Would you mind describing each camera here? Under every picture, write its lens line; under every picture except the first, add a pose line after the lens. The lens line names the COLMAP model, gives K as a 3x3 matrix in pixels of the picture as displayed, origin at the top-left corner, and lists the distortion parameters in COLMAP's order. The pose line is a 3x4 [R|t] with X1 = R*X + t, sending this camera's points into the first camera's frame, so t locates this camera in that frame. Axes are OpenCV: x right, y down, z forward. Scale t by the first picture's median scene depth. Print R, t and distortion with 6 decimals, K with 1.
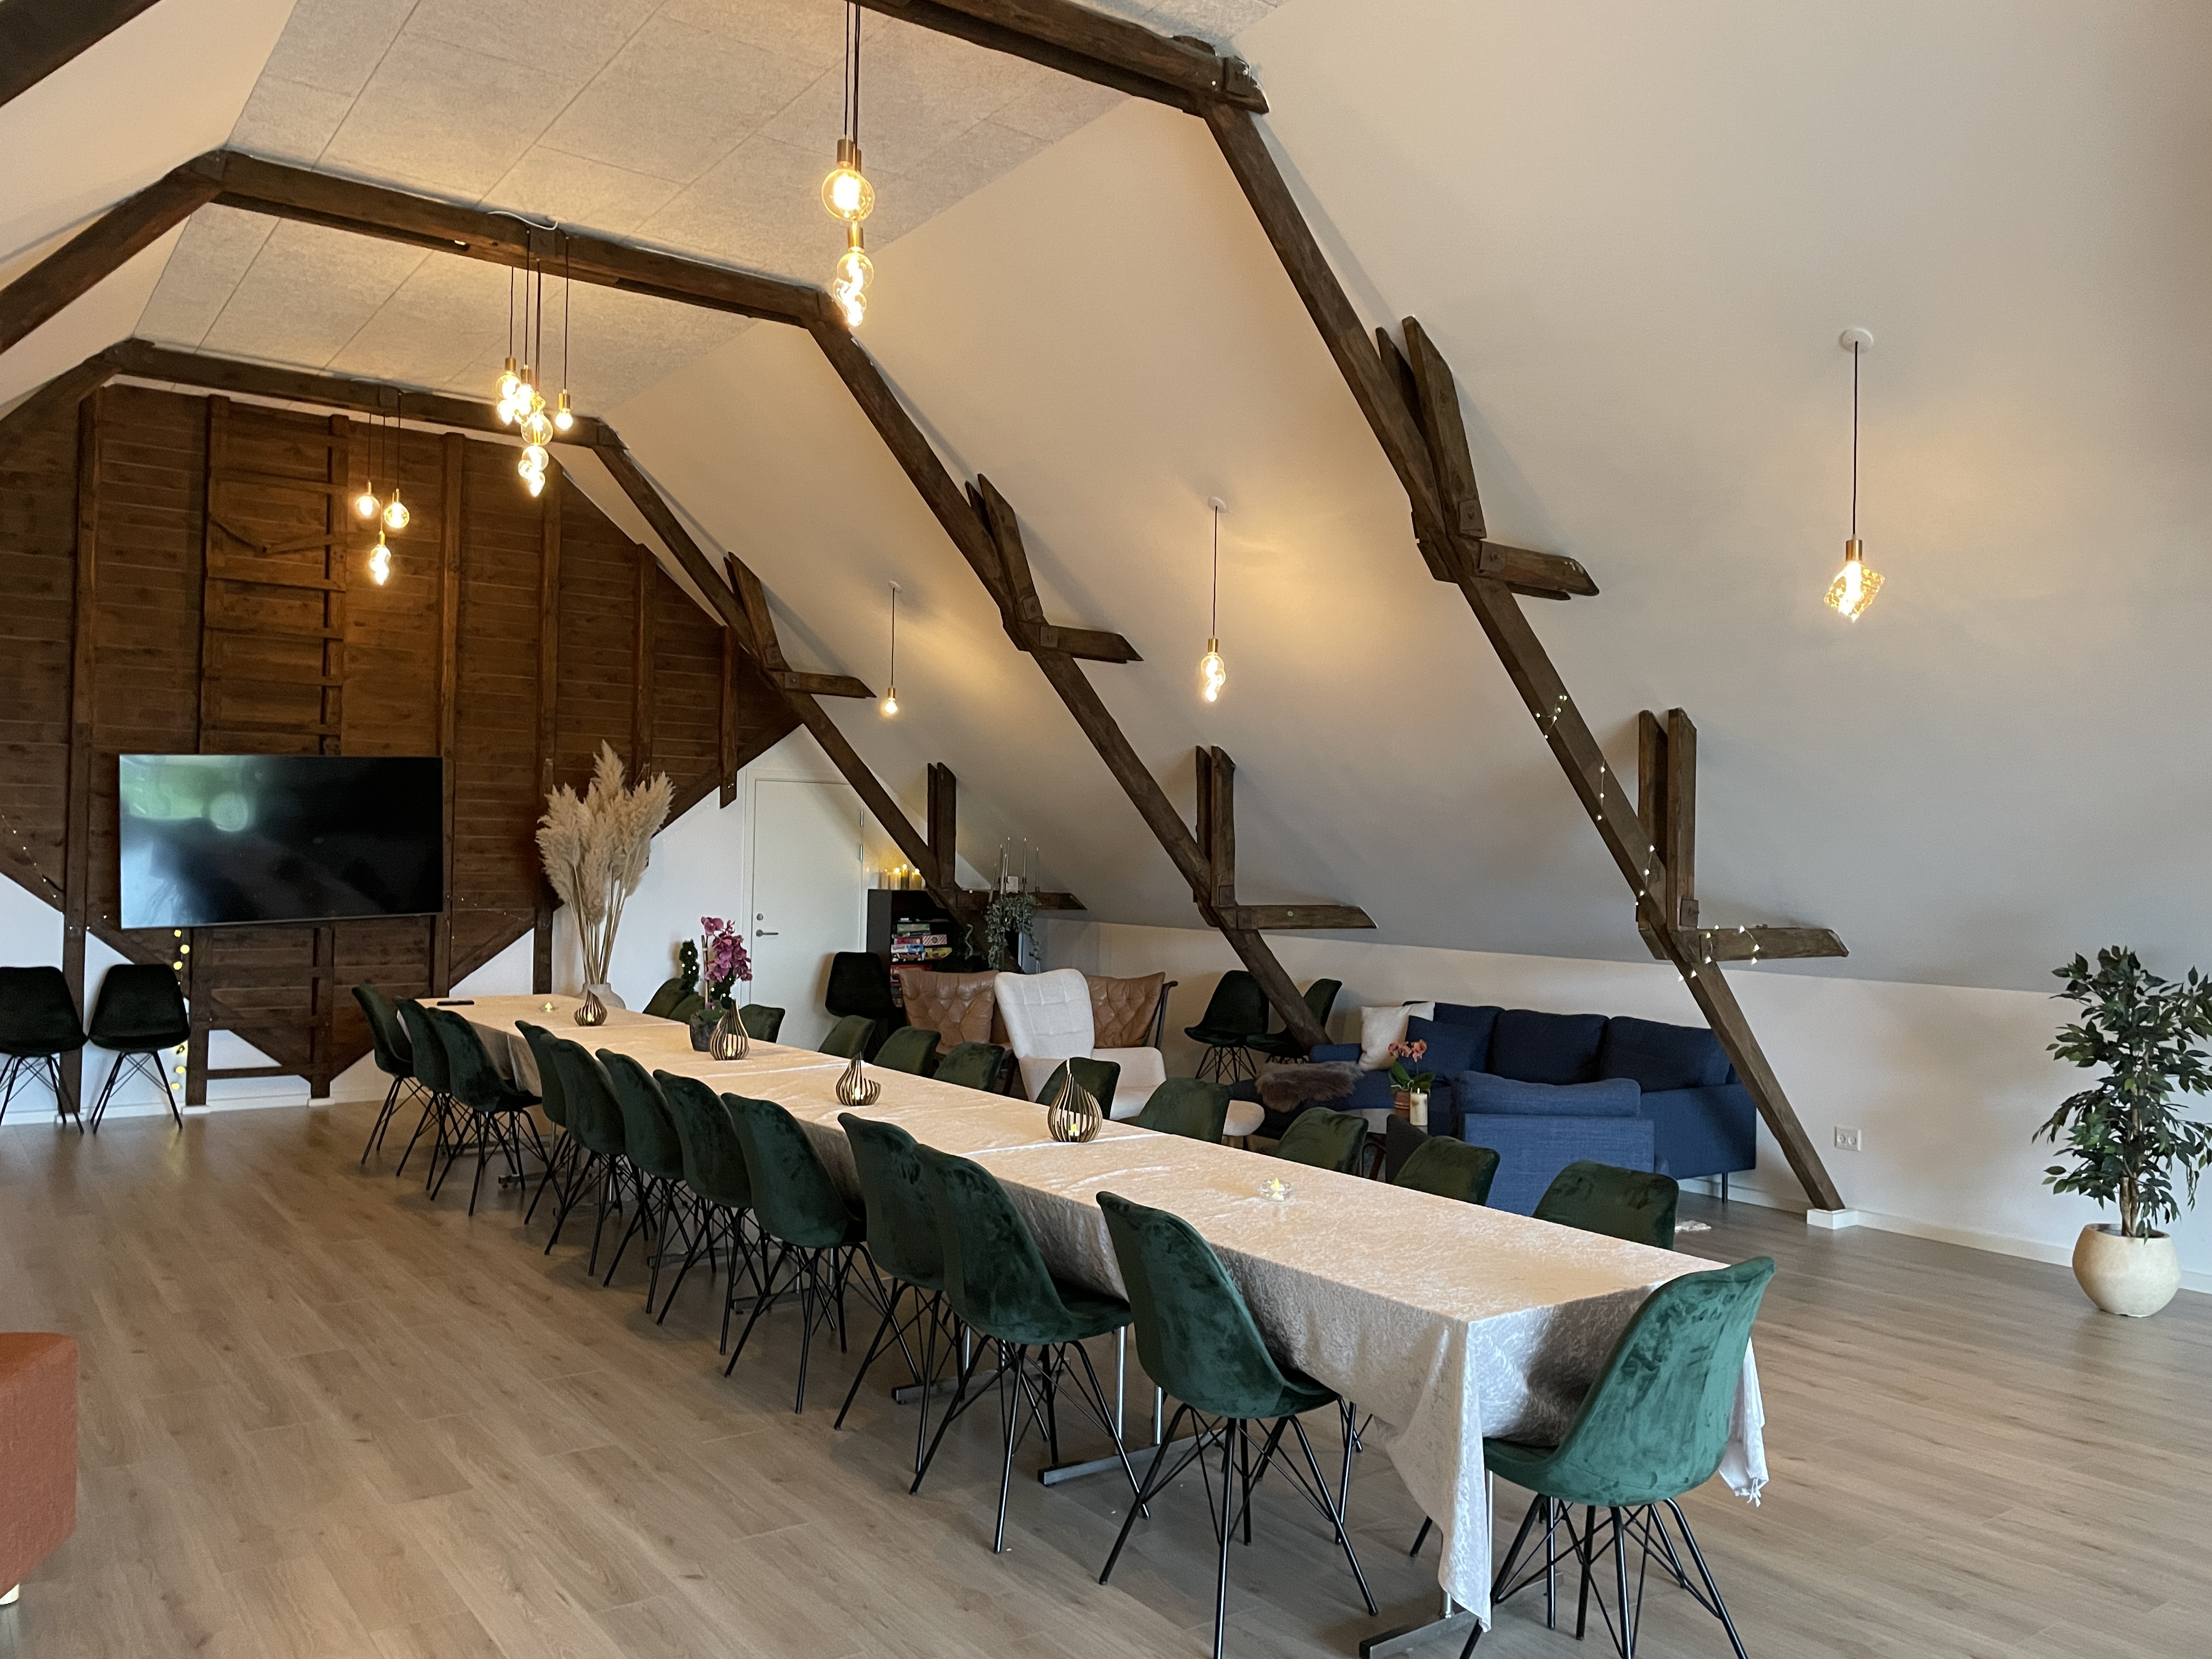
lens RADIAL K [[1668.9, 0, 1101.3], [0, 1668.9, 823.8], [0, 0, 1]] dist [0.095209, -0.131102]
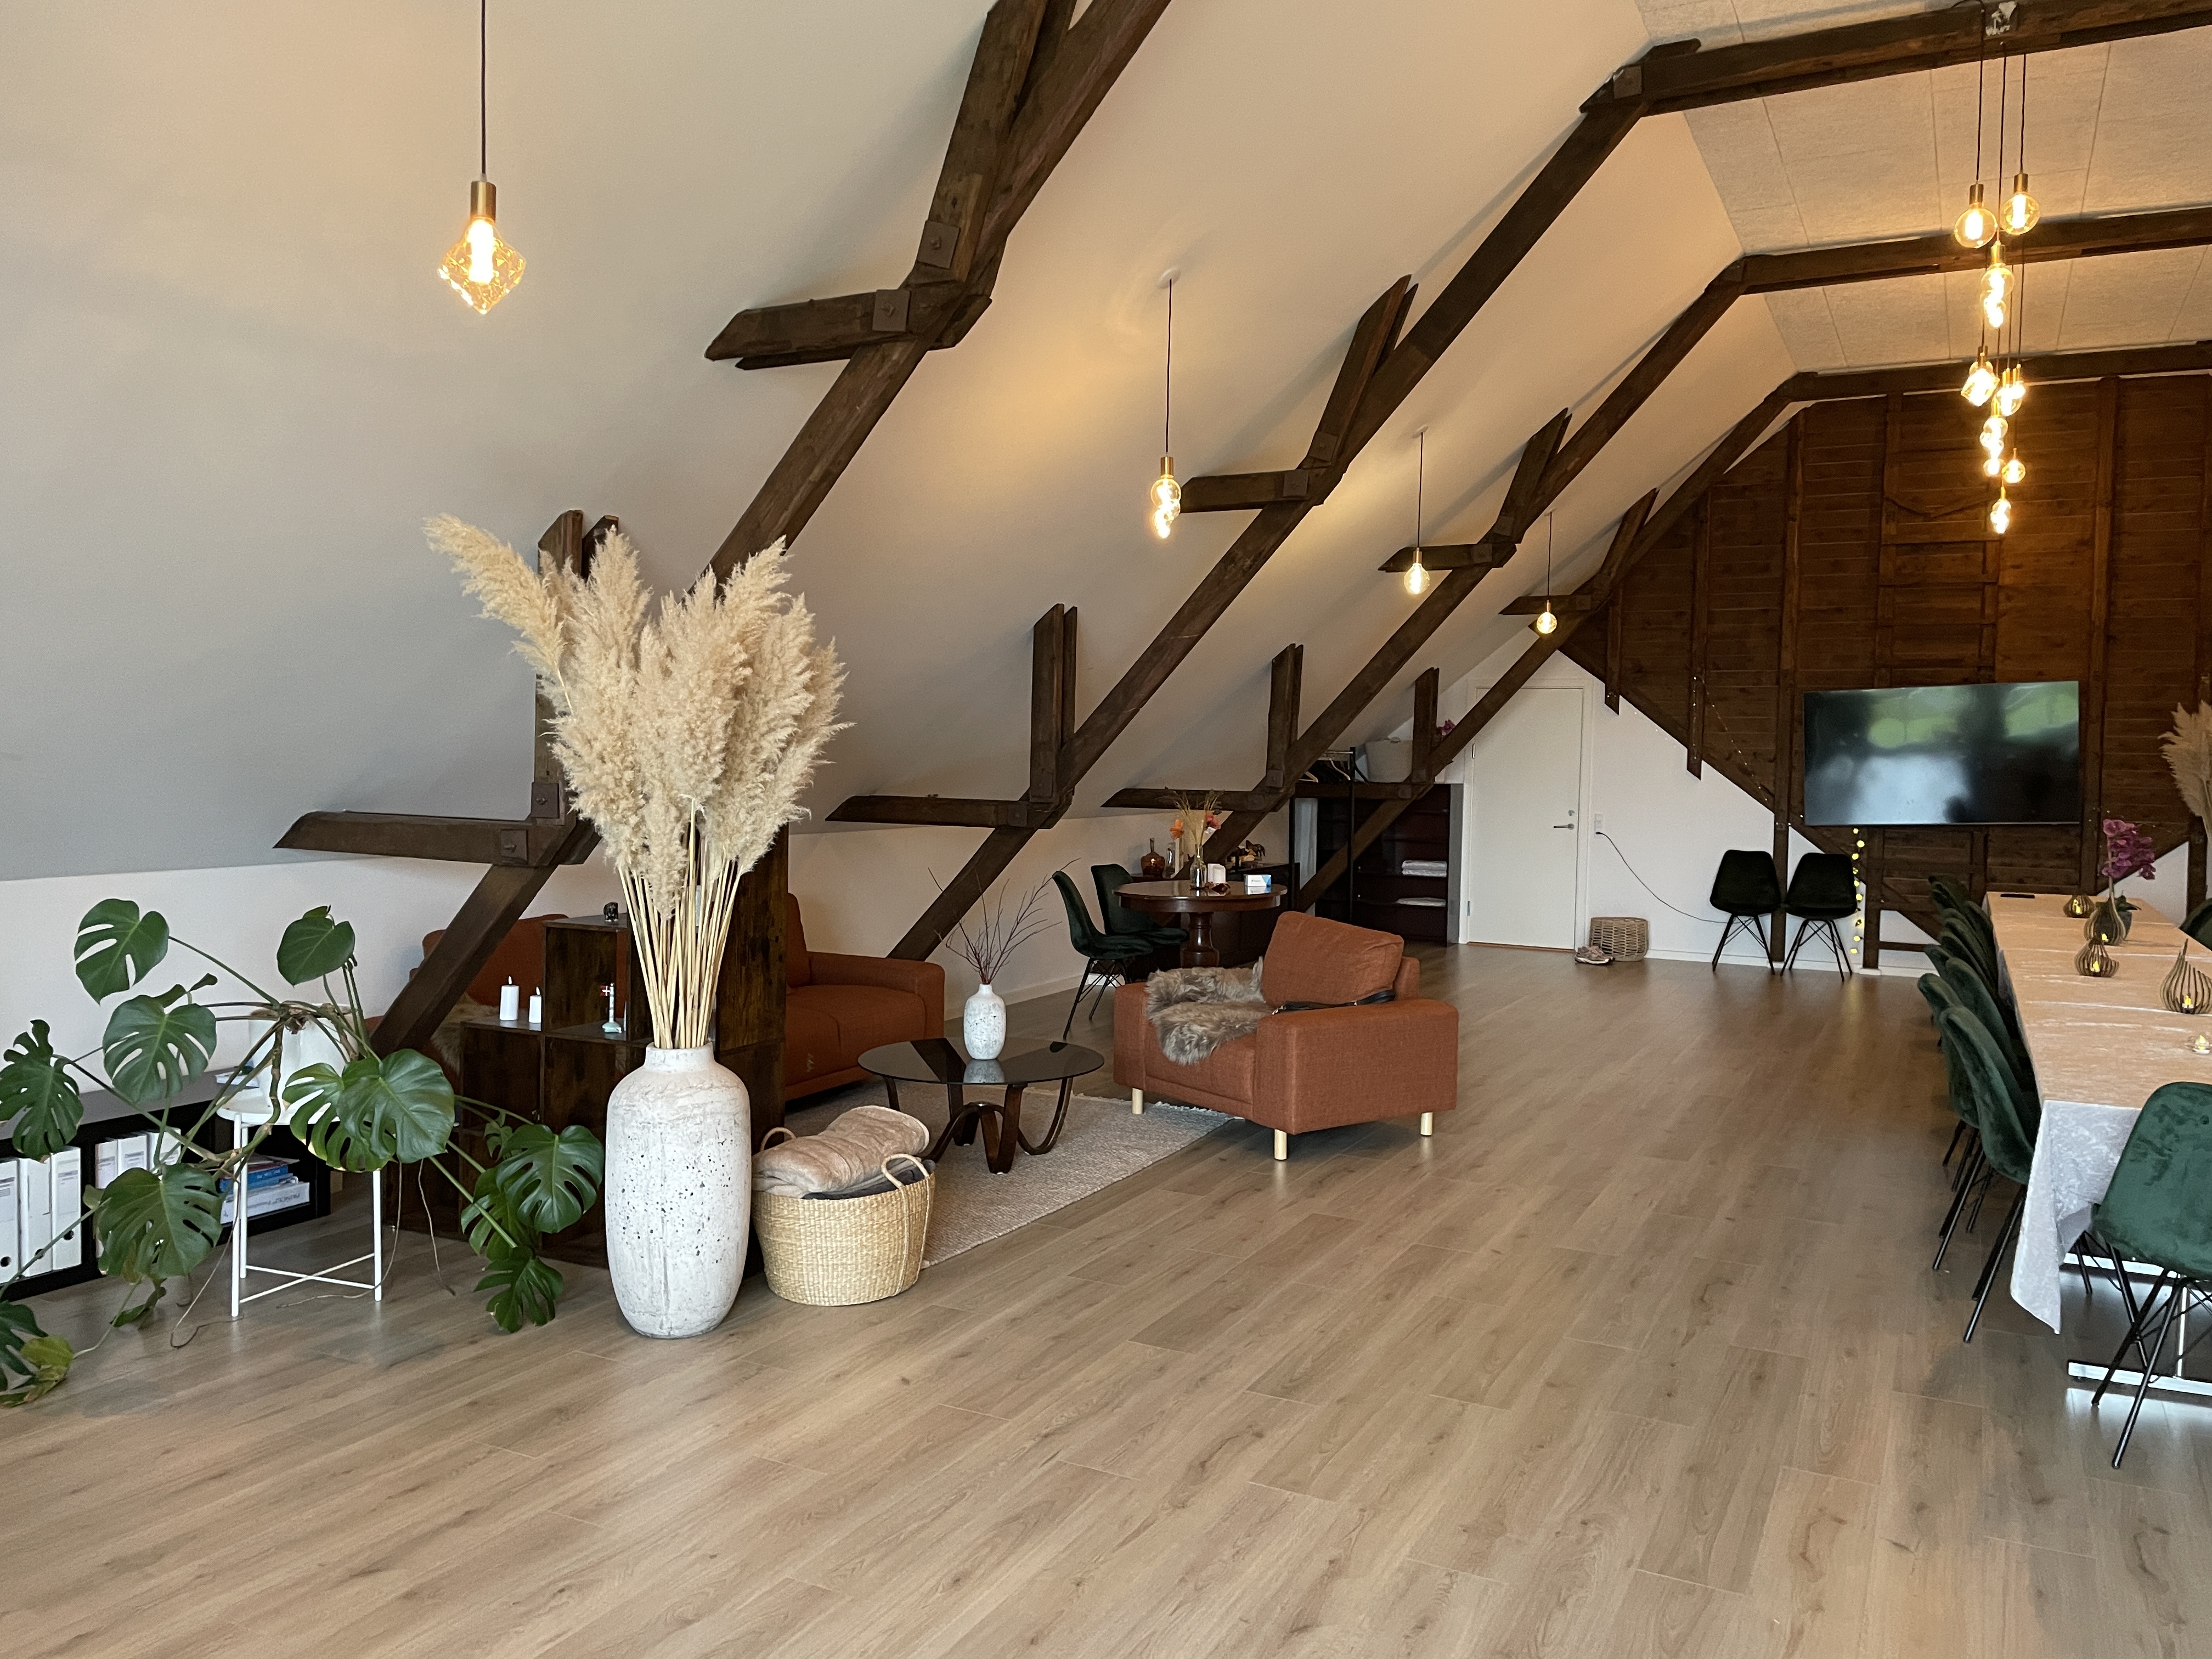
lens RADIAL K [[1668.9, 0, 1101.3], [0, 1668.9, 823.8], [0, 0, 1]] dist [0.095209, -0.131102]
pose [[0.454370, 0.028445, -0.890359, 0.311795], [0.008334, 0.999311, 0.036179, 0.008503], [0.890774, -0.023859, 0.453820, -0.071231]]
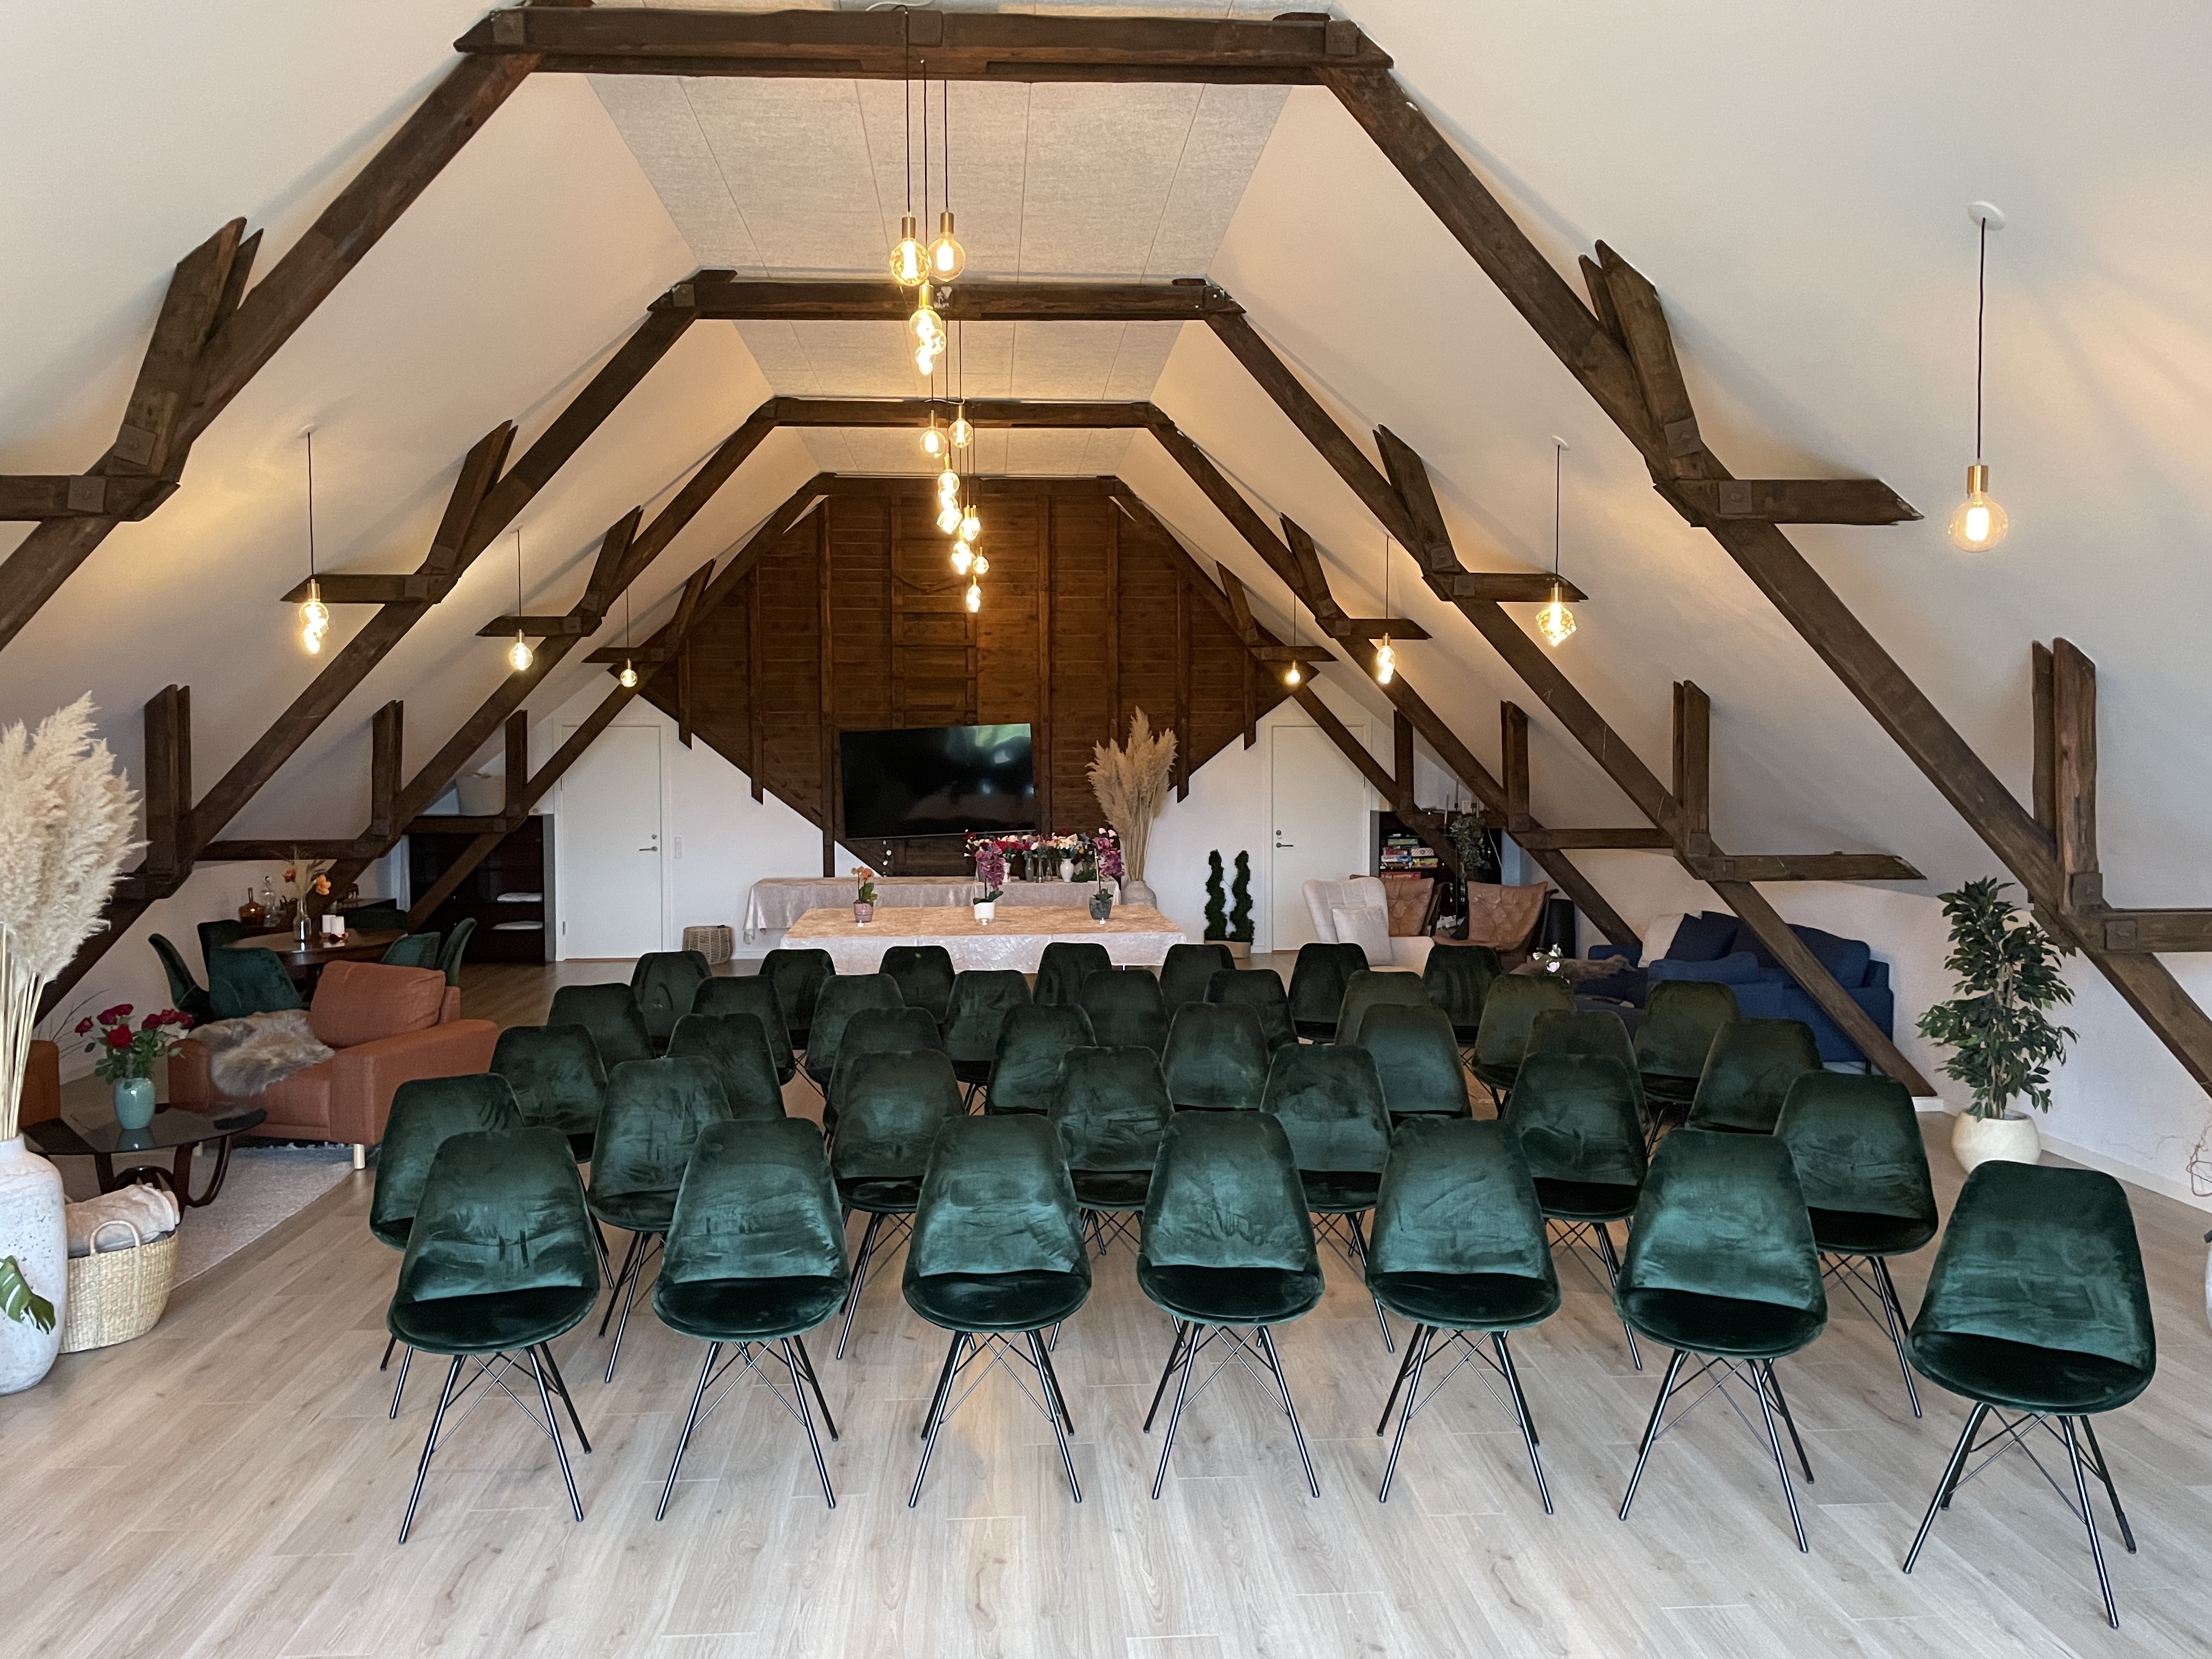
lens RADIAL K [[1668.9, 0, 1101.3], [0, 1668.9, 823.8], [0, 0, 1]] dist [0.095209, -0.131102]
pose [[0.849829, 0.001600, -0.527055, 0.423126], [0.029972, 0.998231, 0.051356, -0.025423], [0.526205, -0.059441, 0.848278, -0.194910]]
